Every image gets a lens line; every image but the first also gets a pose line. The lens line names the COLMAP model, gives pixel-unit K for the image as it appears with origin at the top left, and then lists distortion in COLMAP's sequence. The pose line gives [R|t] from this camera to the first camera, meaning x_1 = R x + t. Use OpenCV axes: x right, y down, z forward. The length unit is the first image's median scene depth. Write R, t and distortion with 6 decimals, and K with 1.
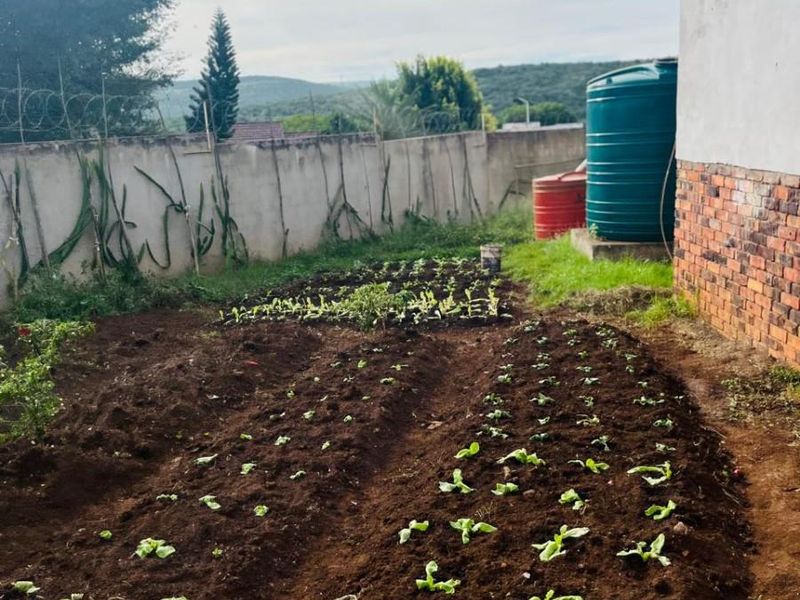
lens RADIAL K [[794.4, 0, 400.0], [0, 794.4, 300.0], [0, 0, 1]] dist [-0.006609, 0.002026]
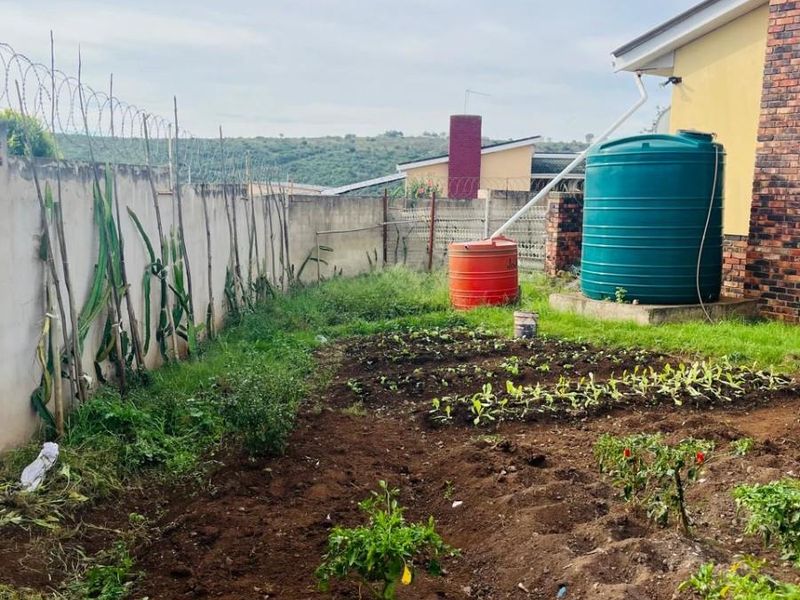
lens RADIAL K [[794.4, 0, 400.0], [0, 794.4, 300.0], [0, 0, 1]] dist [-0.006609, 0.002026]
pose [[0.865567, -0.007505, 0.500737, -0.261896], [0.053782, 0.995498, -0.078047, -0.009387], [-0.497897, 0.094486, 0.862074, 0.152924]]
